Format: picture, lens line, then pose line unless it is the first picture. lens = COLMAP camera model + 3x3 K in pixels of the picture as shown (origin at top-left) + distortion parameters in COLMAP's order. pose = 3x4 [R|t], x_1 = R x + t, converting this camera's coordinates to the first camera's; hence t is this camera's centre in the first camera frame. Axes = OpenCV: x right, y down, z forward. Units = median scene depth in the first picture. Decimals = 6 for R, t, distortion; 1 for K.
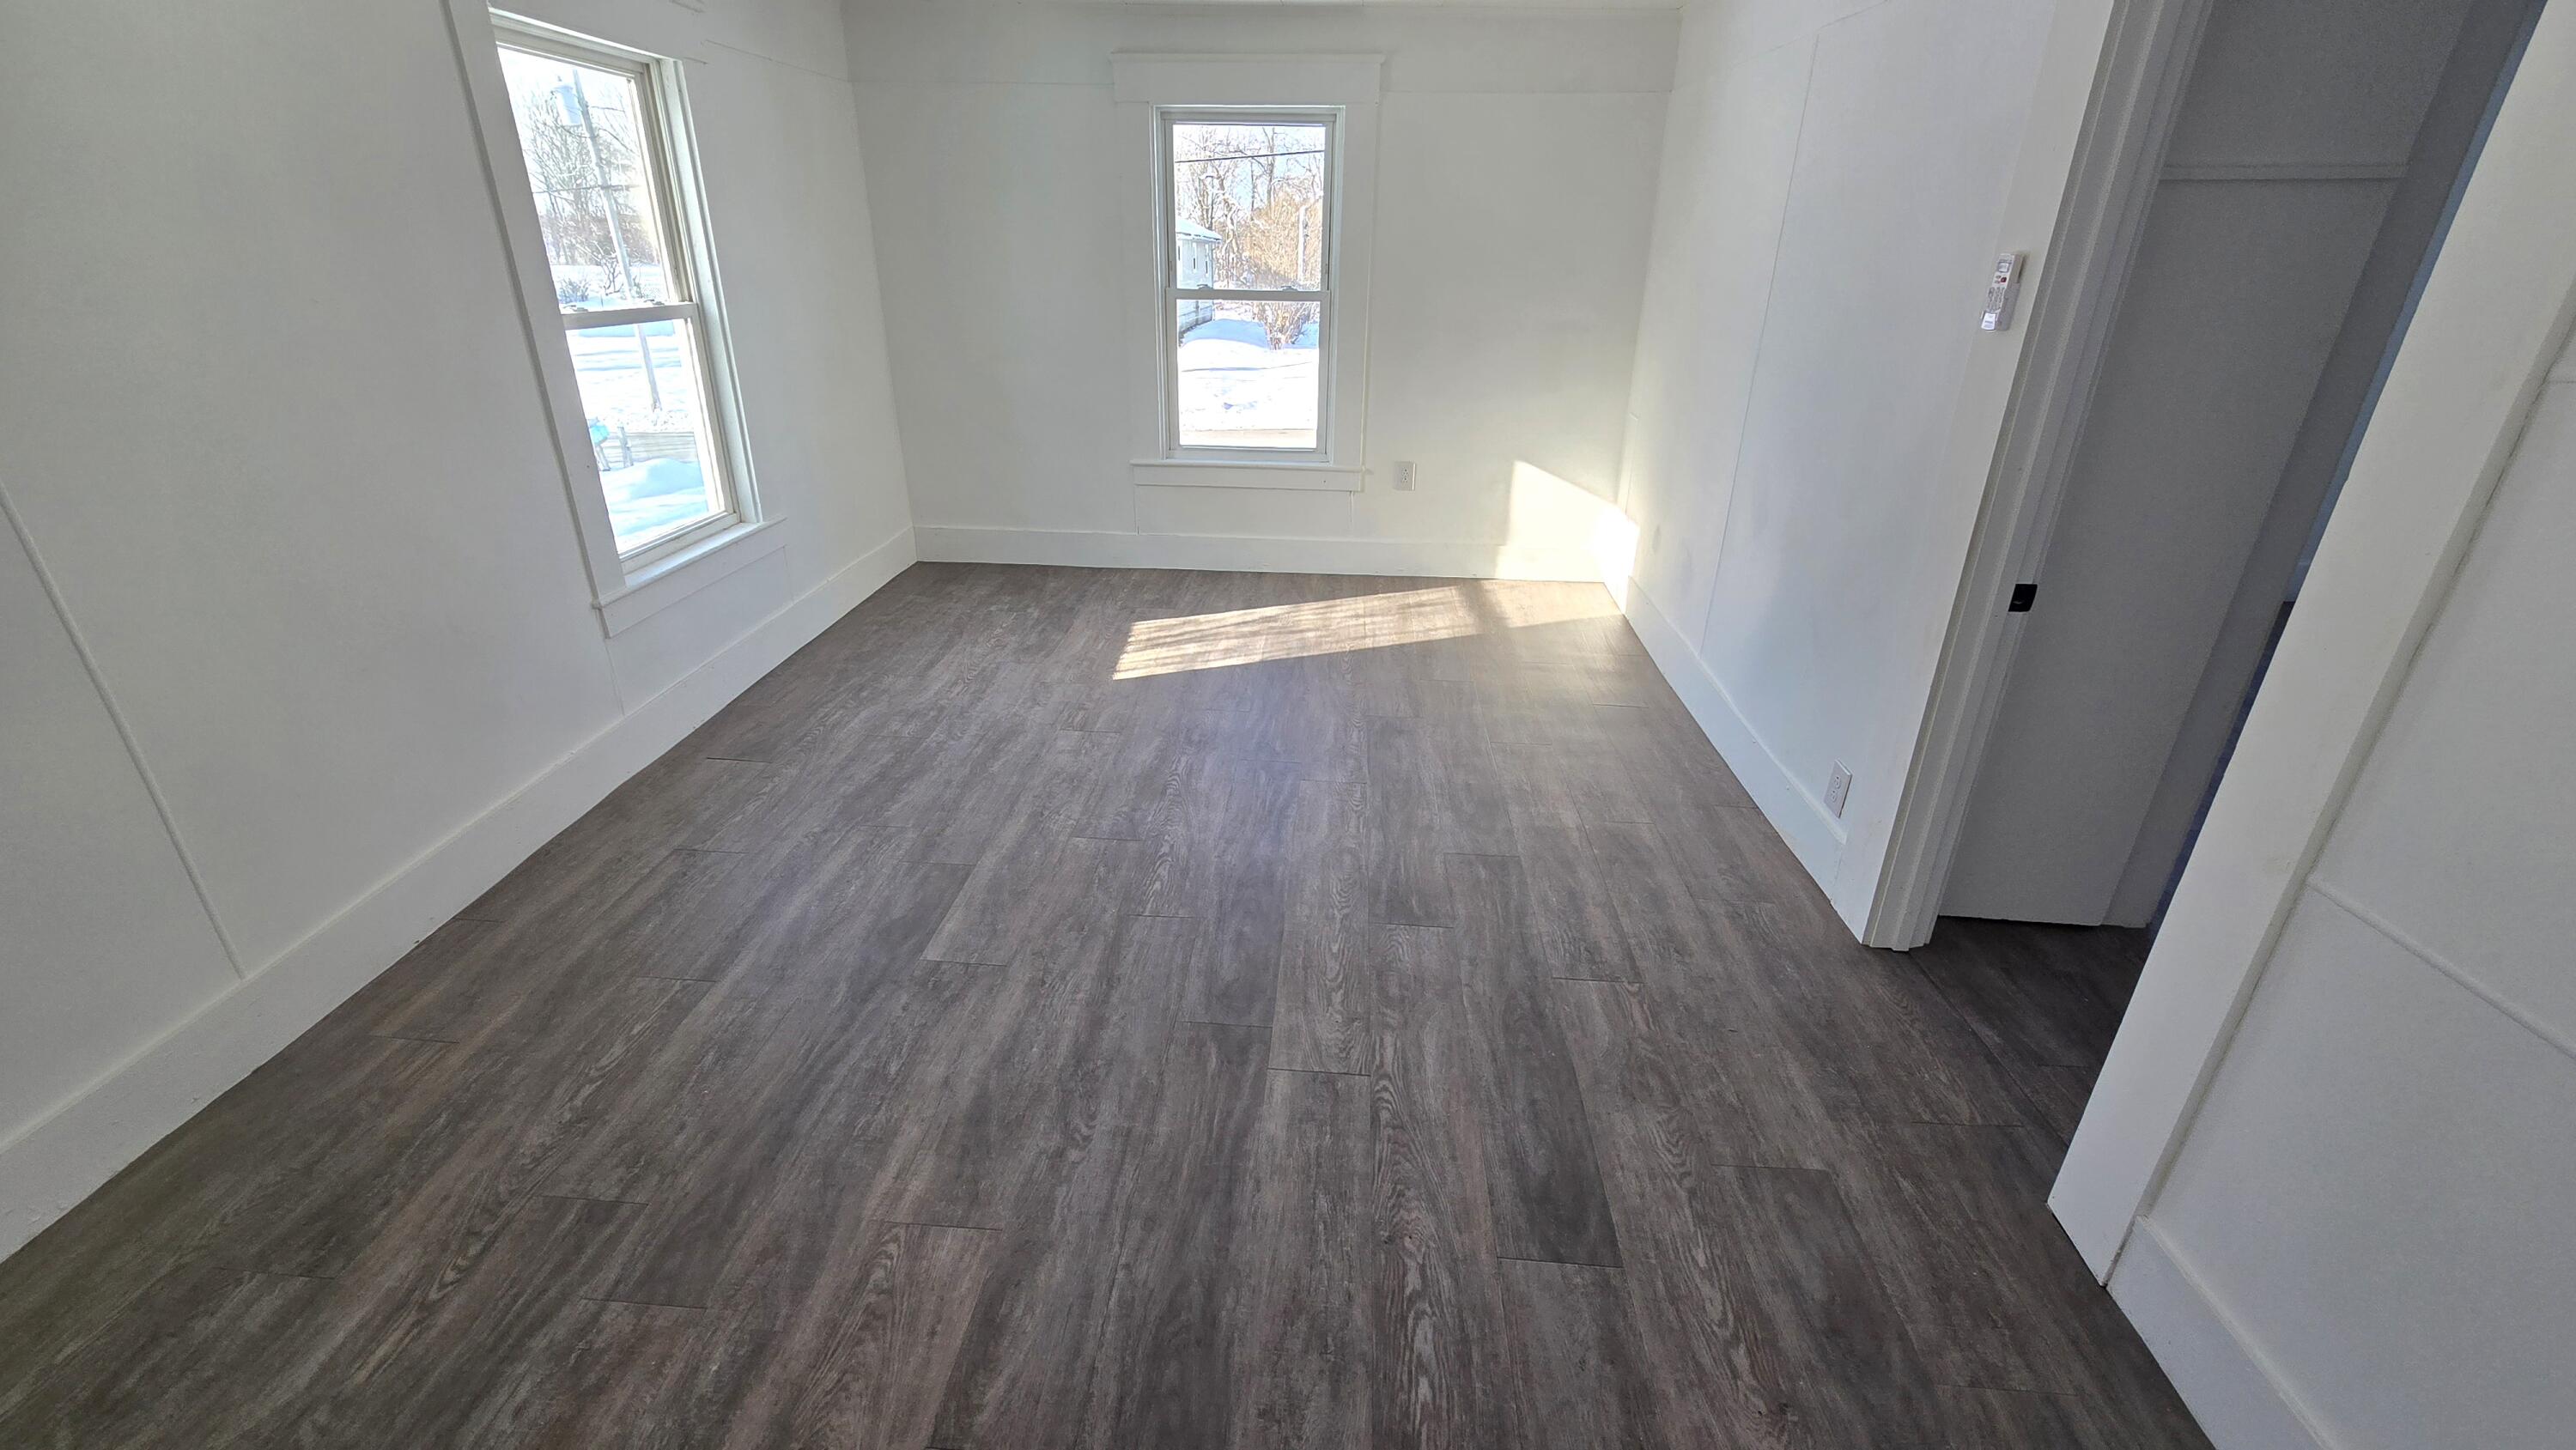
lens RADIAL K [[1047.6, 0, 1280.9], [0, 1047.6, 726.4], [0, 0, 1]] dist [-0.000599, -0.000567]
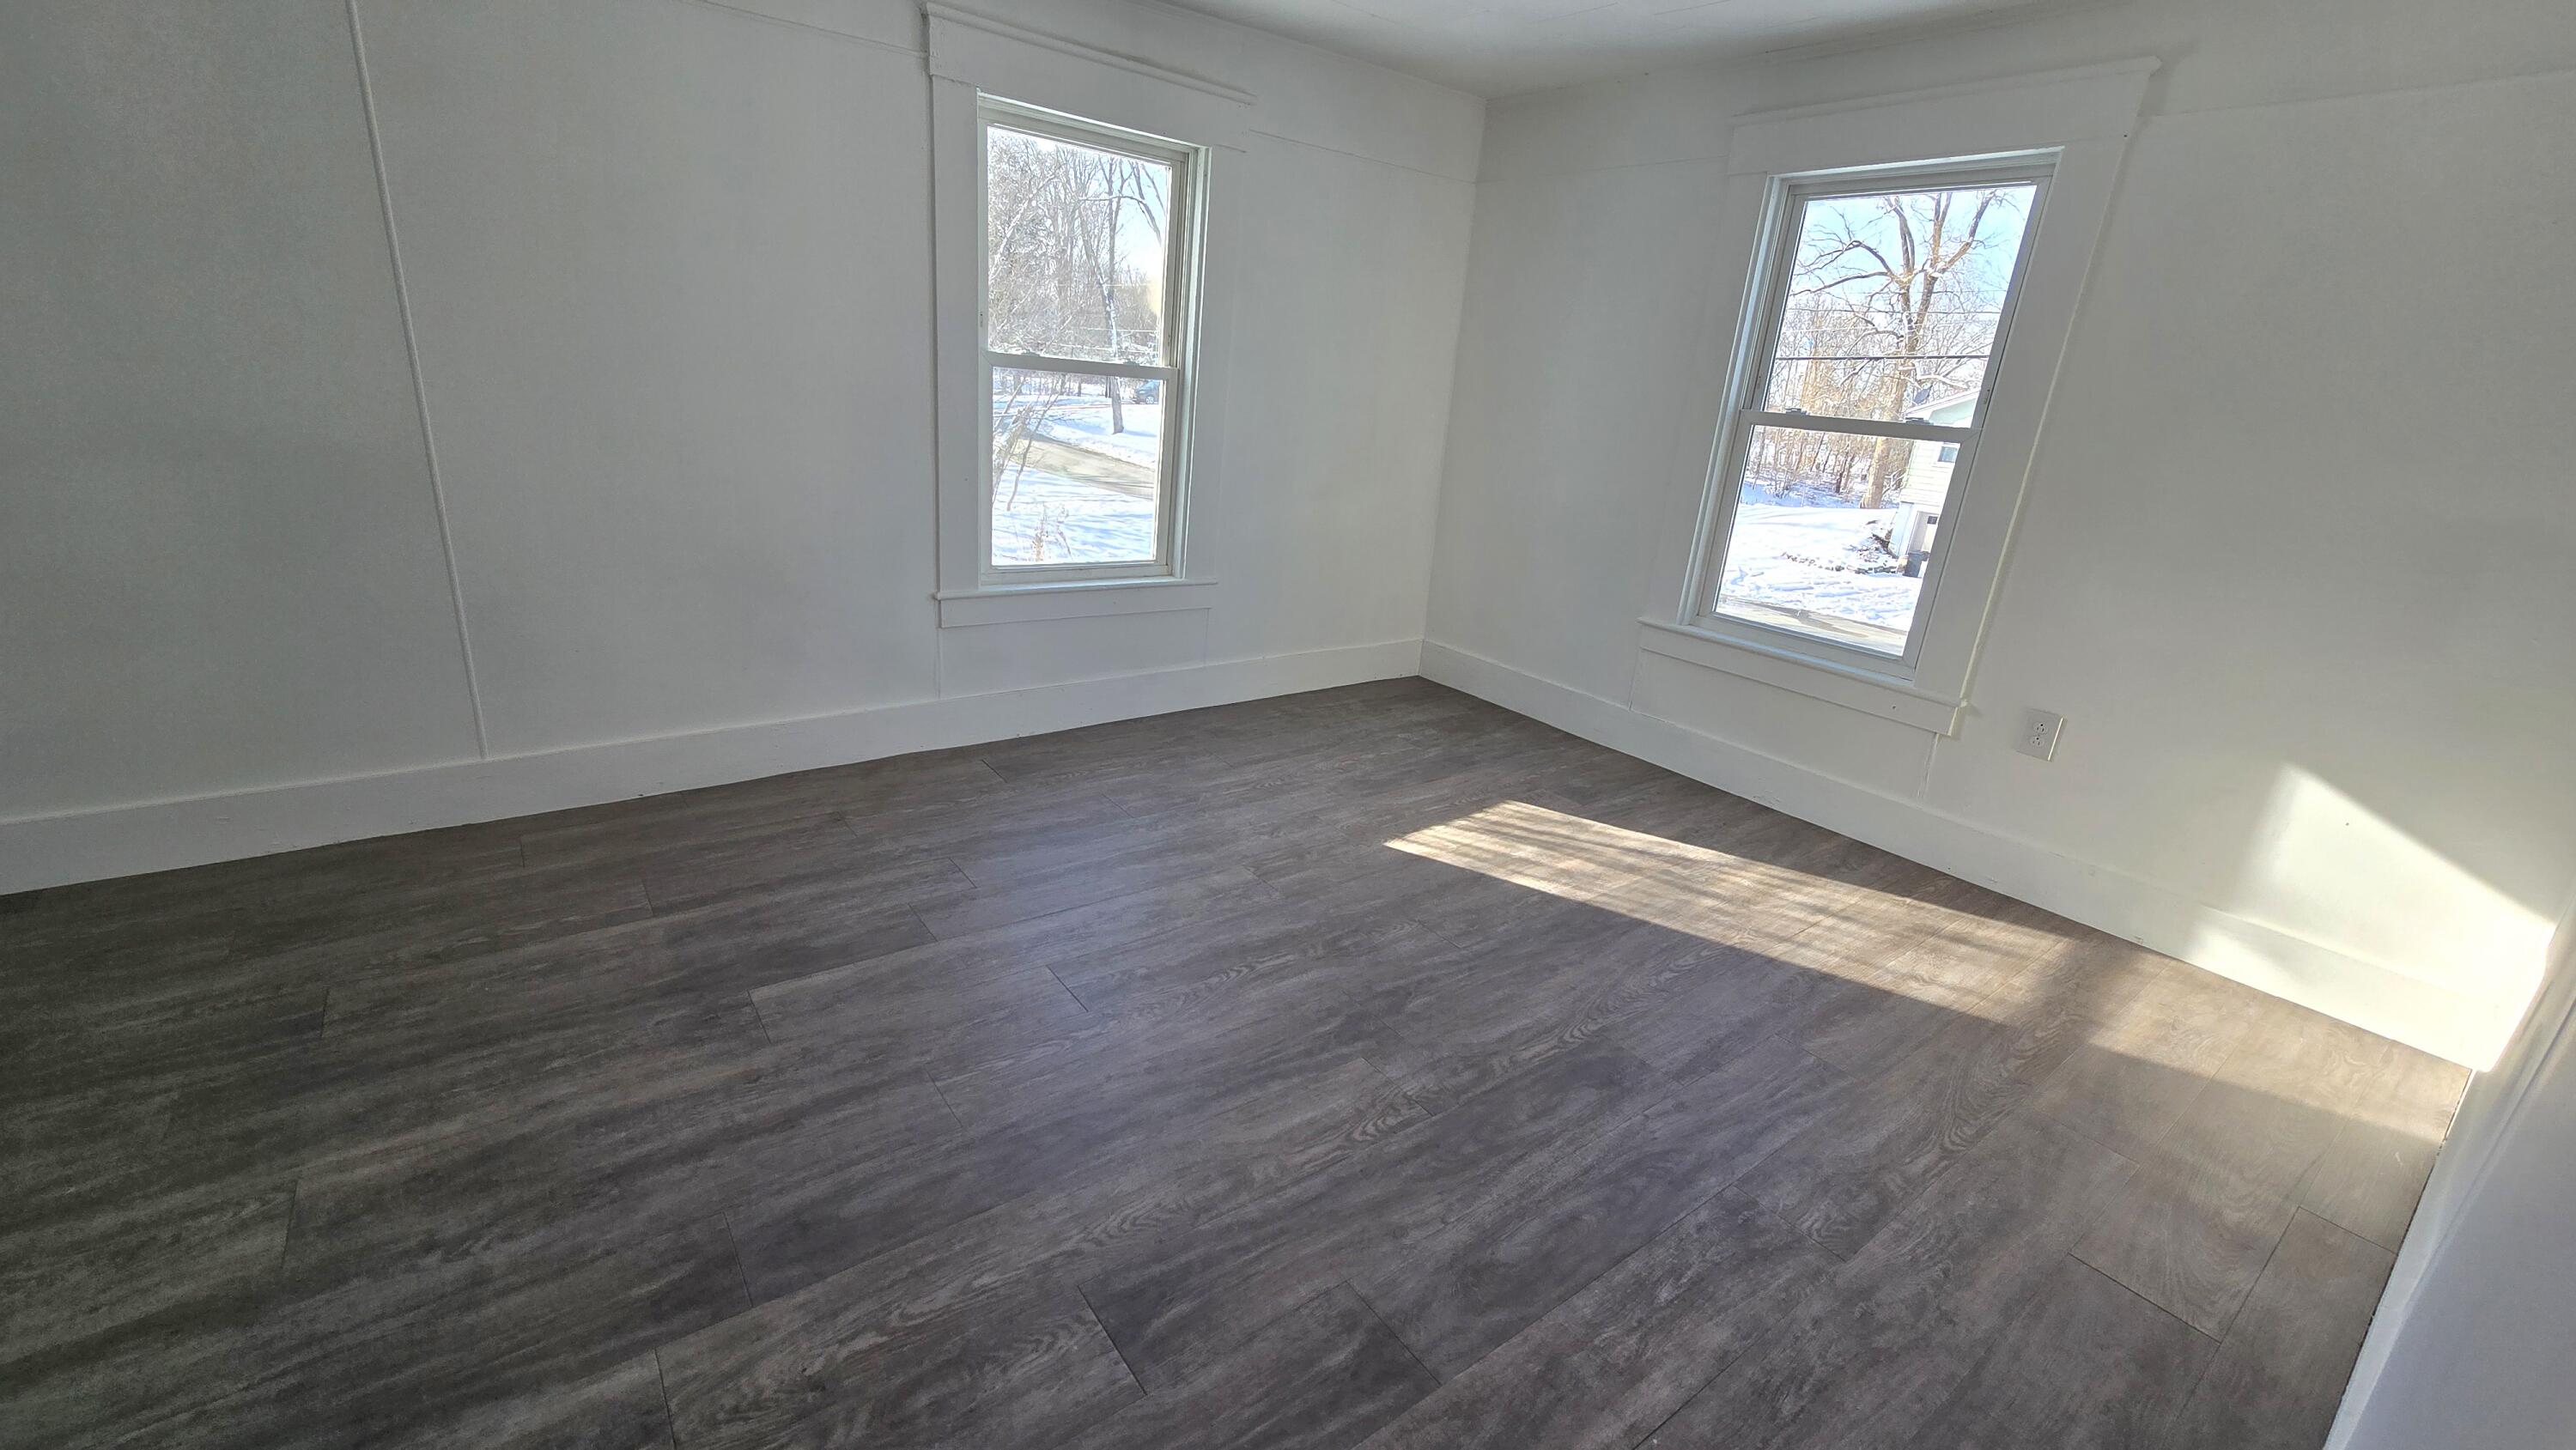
lens RADIAL K [[1047.6, 0, 1301.3], [0, 1047.6, 732.8], [0, 0, 1]] dist [-0.000599, -0.000567]
pose [[0.649955, 0.278218, -0.707215, 0.313447], [-0.380857, 0.924533, 0.013689, -0.102609], [0.657652, 0.260451, 0.706866, 0.352829]]
